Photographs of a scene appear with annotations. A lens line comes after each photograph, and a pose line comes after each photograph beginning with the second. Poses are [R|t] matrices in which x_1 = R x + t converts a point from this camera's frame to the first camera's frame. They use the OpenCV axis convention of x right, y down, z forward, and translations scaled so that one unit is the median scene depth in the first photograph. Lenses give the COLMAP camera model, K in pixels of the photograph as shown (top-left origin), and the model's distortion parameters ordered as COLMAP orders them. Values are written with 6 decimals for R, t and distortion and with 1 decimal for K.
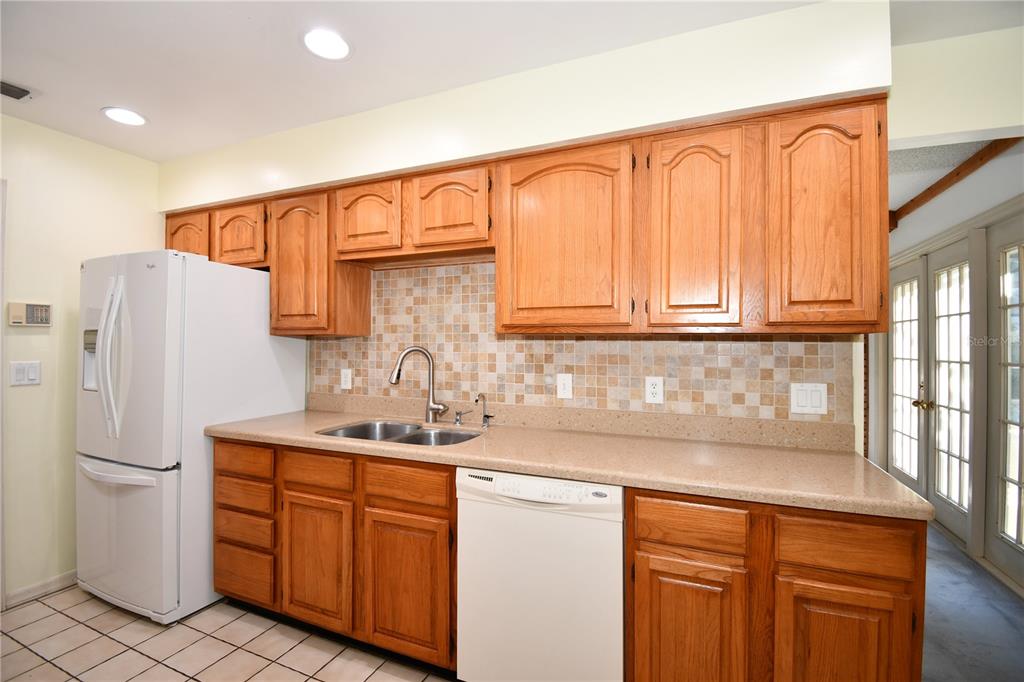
lens RADIAL K [[451.9, 0, 508.6], [0, 451.9, 341.8], [0, 0, 1]] dist [0.012013, -0.017842]
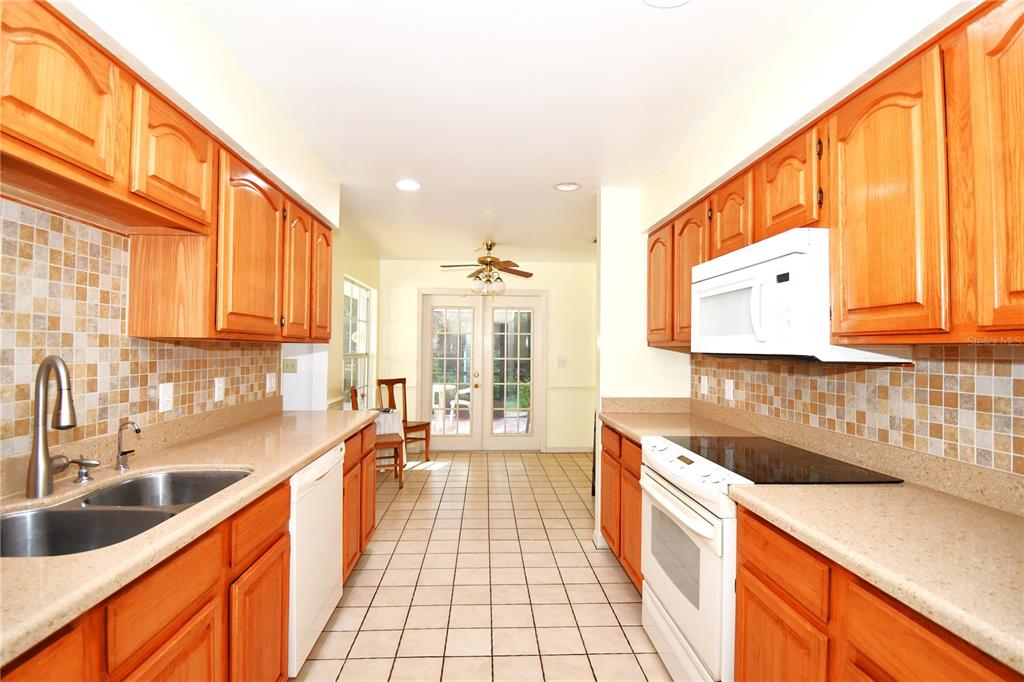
lens RADIAL K [[466.8, 0, 510.5], [0, 466.8, 332.6], [0, 0, 1]] dist [0.030768, -0.033885]
pose [[-0.446181, 0.024133, 0.894617, -0.976128], [-0.012676, 0.999366, -0.033281, -0.005496], [-0.894853, -0.026190, -0.445592, 0.798477]]
